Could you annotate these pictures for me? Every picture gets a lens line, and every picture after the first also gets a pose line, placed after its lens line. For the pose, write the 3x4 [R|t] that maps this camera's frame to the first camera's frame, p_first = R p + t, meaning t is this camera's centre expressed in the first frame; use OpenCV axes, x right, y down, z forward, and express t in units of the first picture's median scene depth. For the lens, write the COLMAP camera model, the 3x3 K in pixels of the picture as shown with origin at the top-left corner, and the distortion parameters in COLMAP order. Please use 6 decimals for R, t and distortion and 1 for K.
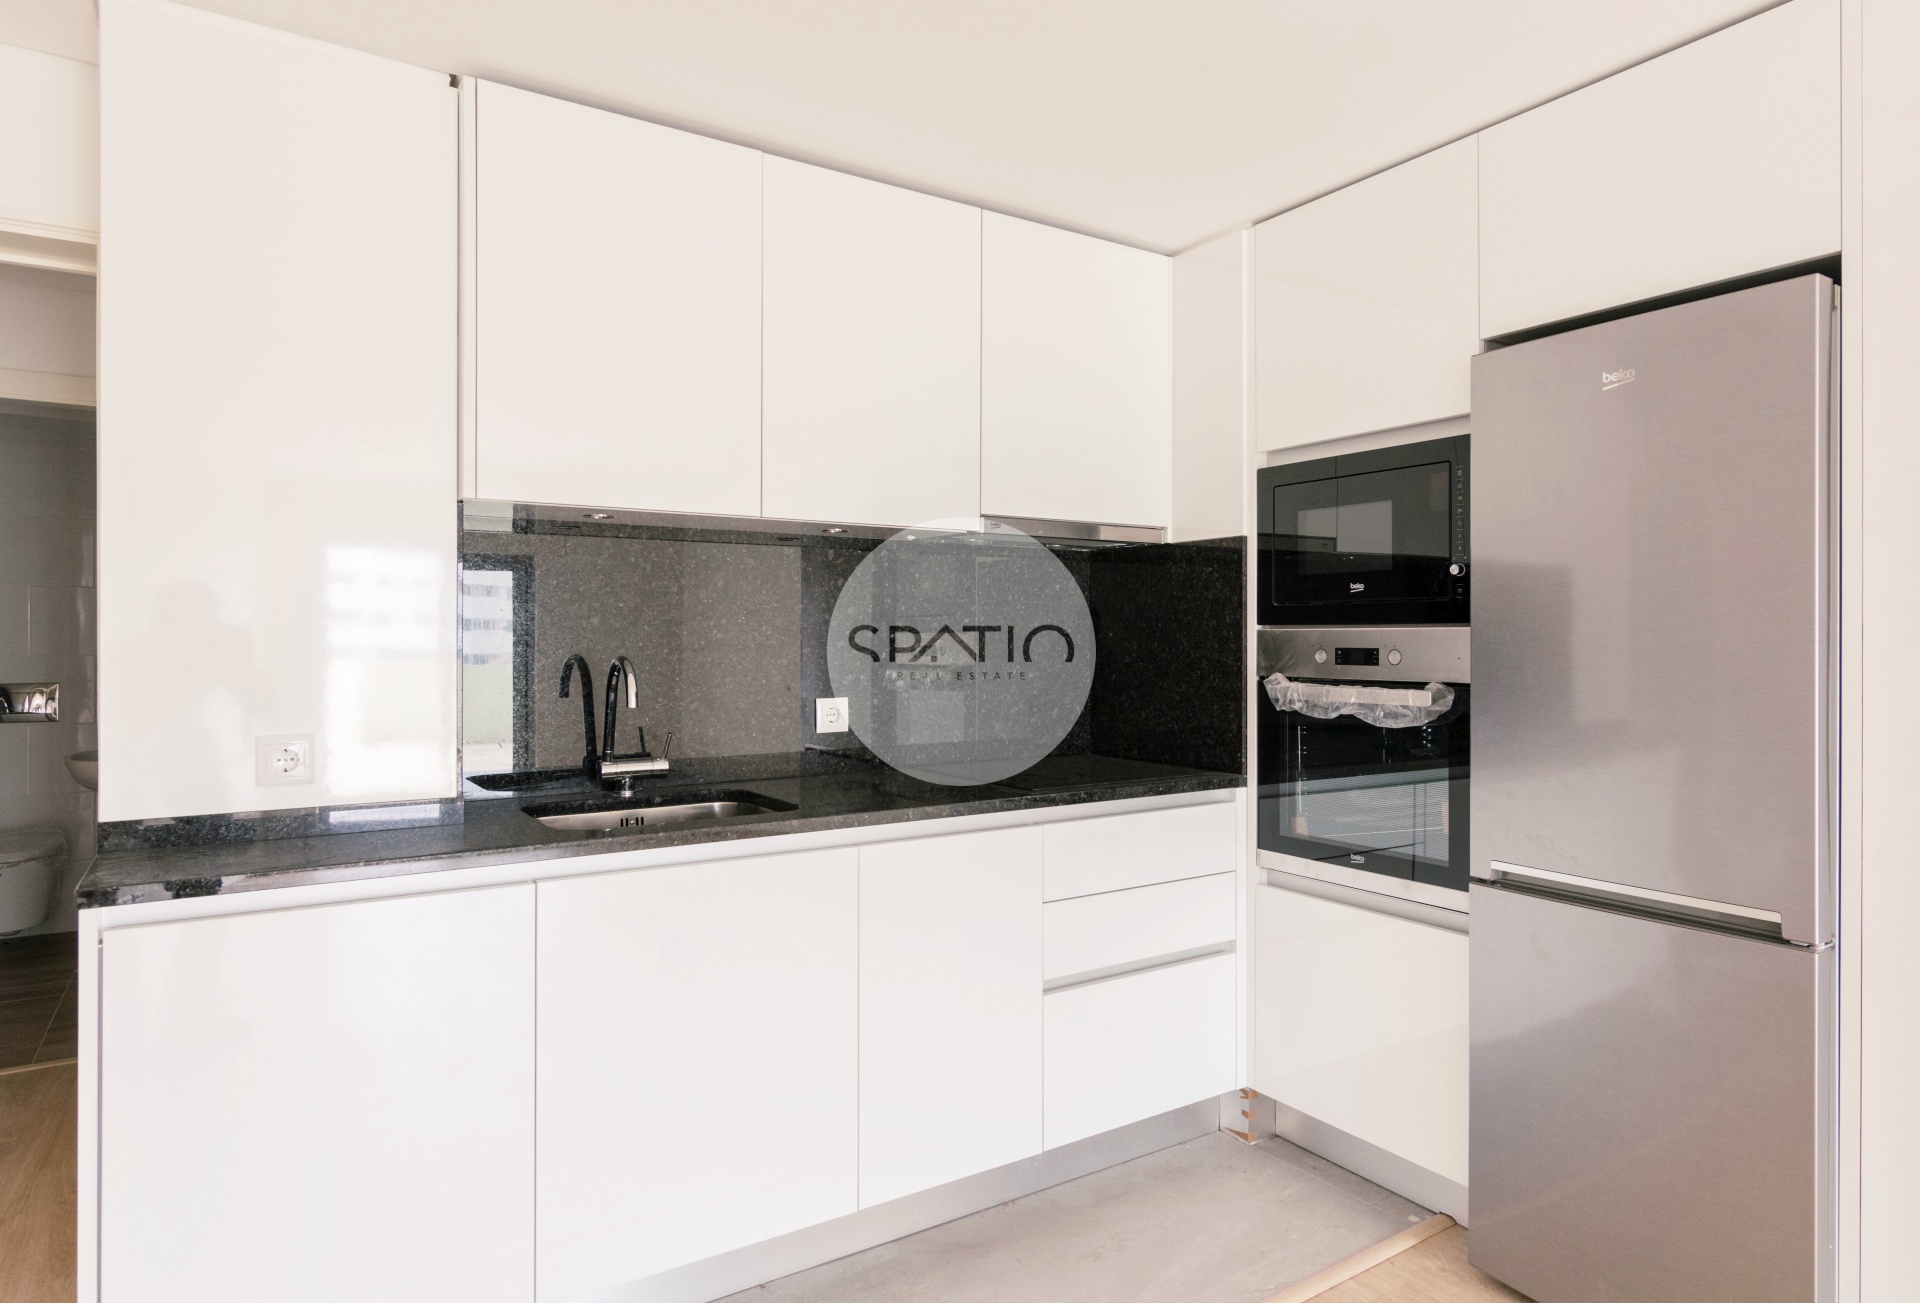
lens RADIAL K [[1057.5, 0, 912.9], [0, 1057.5, 649.9], [0, 0, 1]] dist [0.001221, 0.001506]
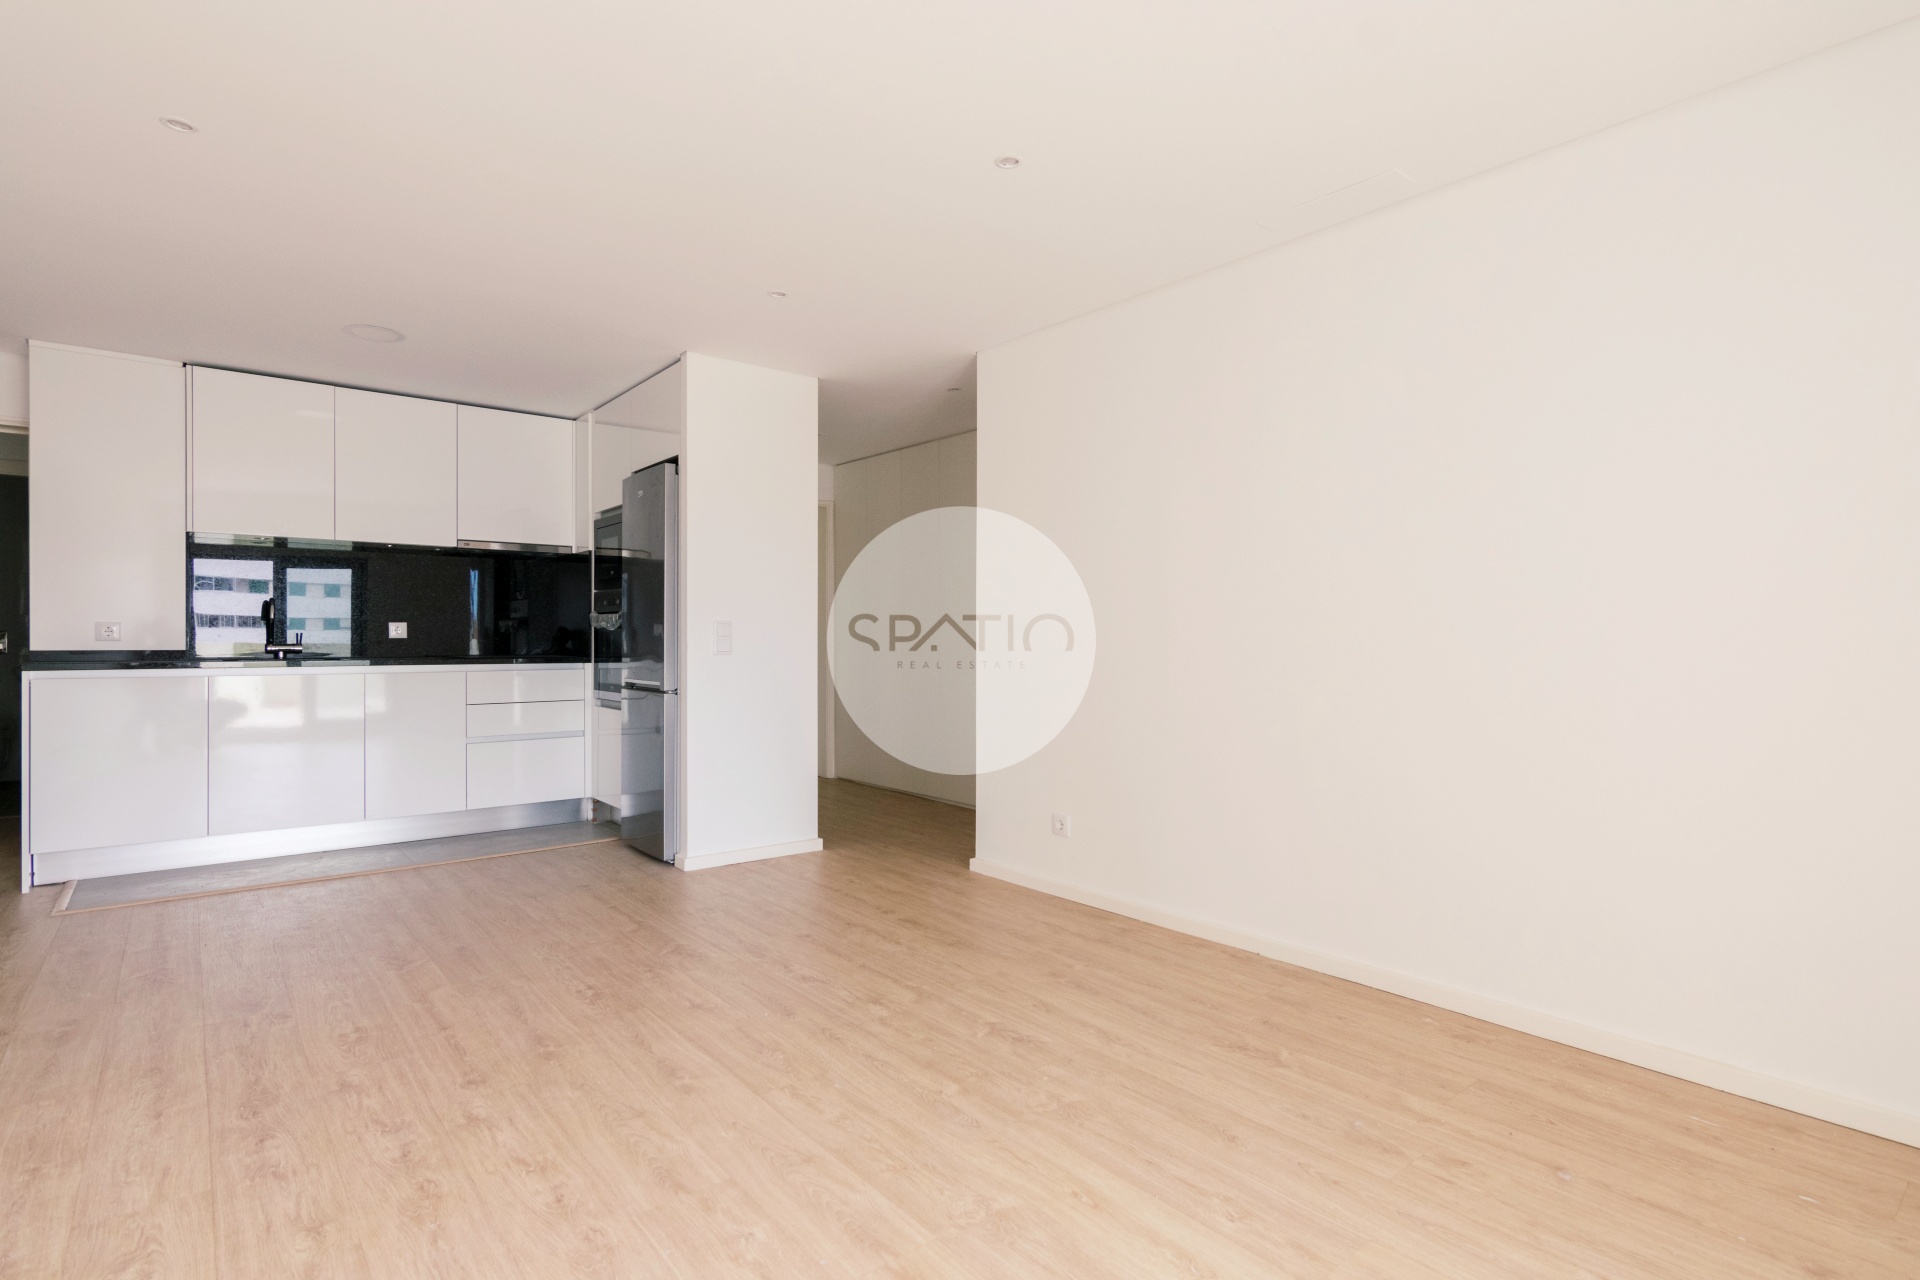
lens RADIAL K [[866.5, 0, 851.2], [0, 866.5, 644.2], [0, 0, 1]] dist [0.001608, 0.000277]
pose [[0.995085, -0.003516, 0.098965, 0.761292], [0.003226, 0.999990, 0.003087, 0.096301], [-0.098975, -0.002753, 0.995086, -0.979303]]
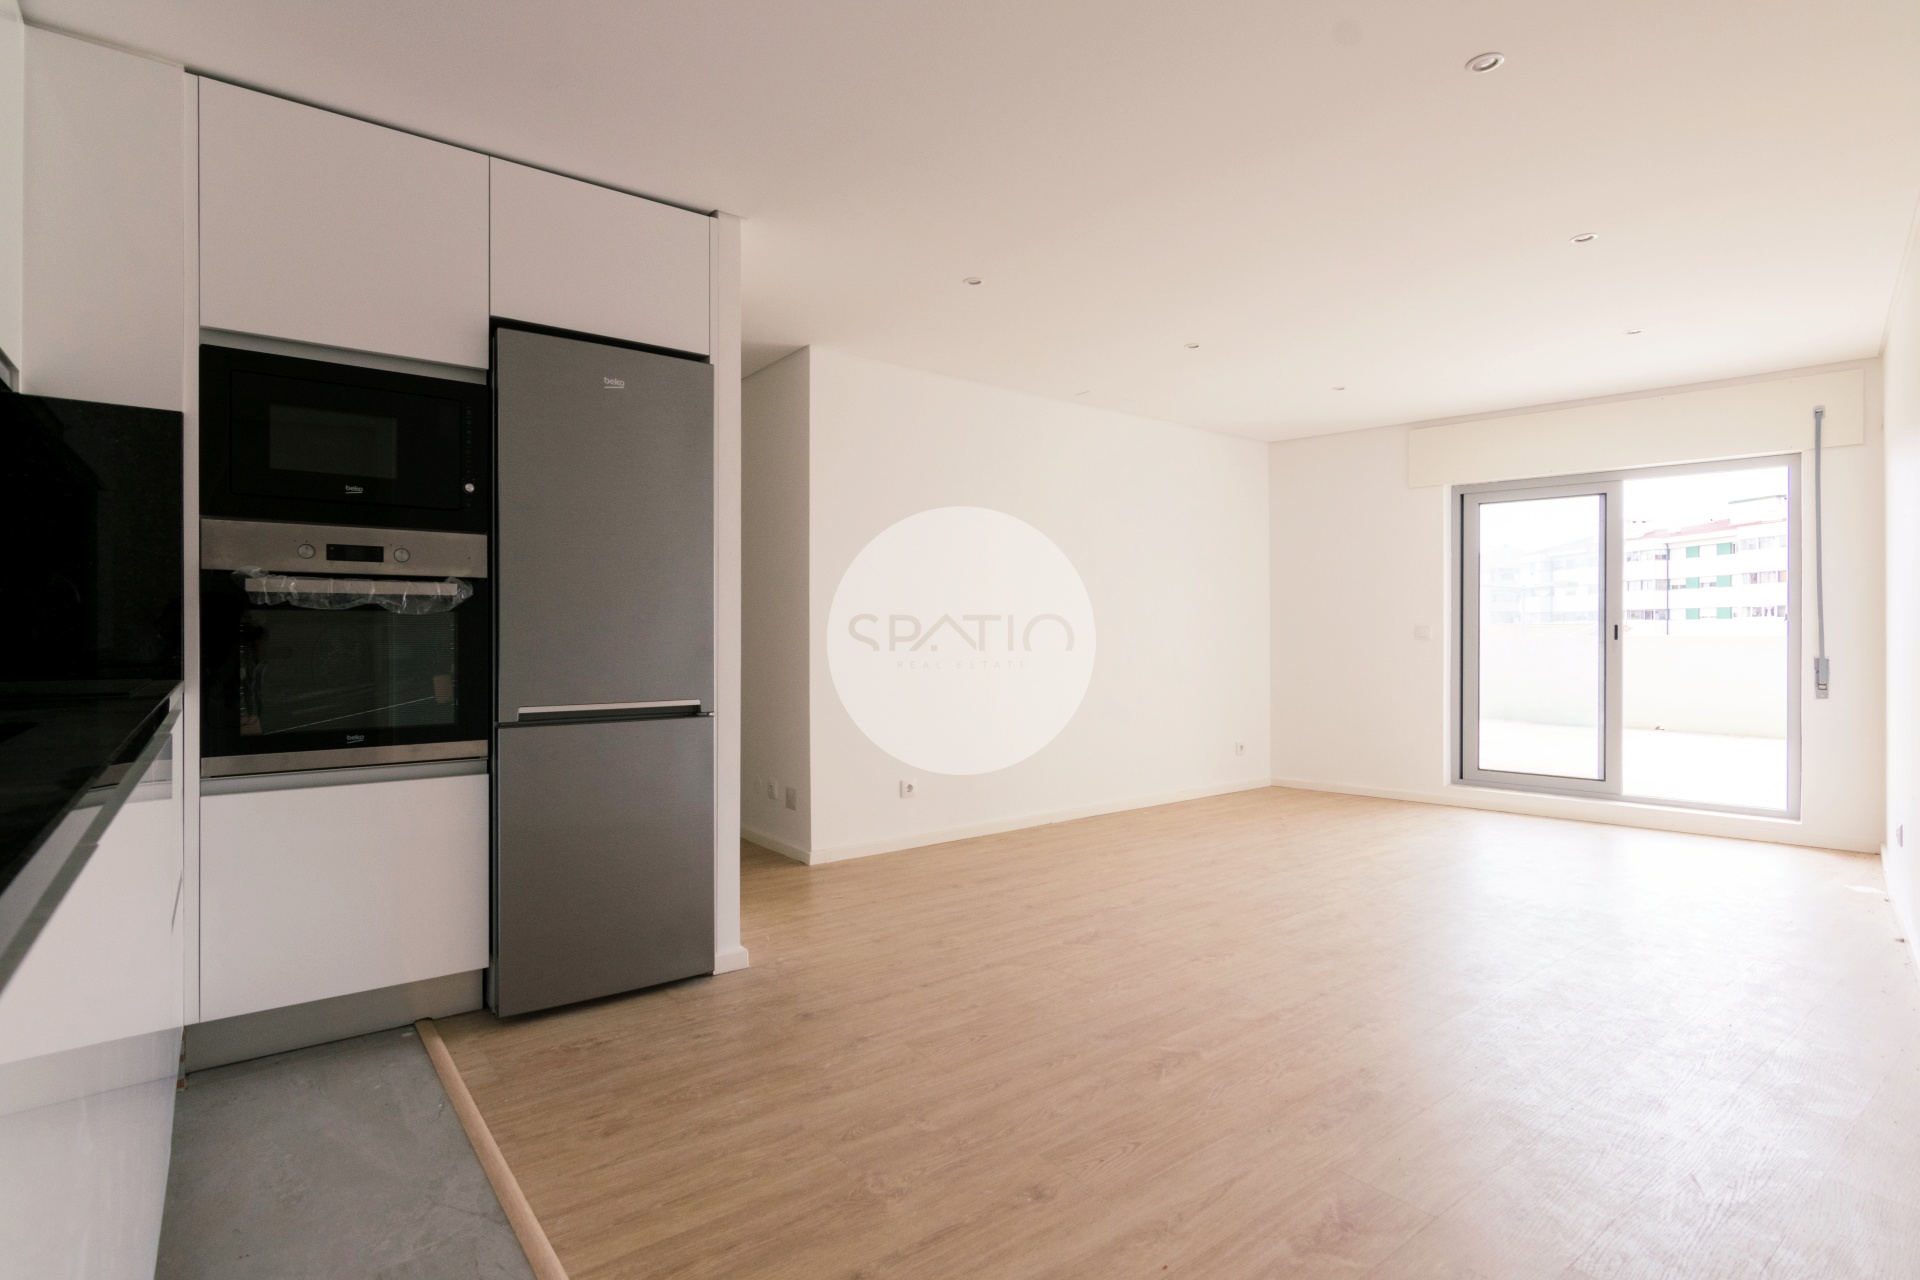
lens RADIAL K [[908.9, 0, 960.0], [0, 908.9, 640.0], [0, 0, 1]] dist [-0.004370, -0.000652]
pose [[-0.074022, -0.006871, 0.997233, -0.569746], [0.002753, 0.999971, 0.007095, 0.092367], [-0.997253, 0.003271, -0.074001, 0.456844]]
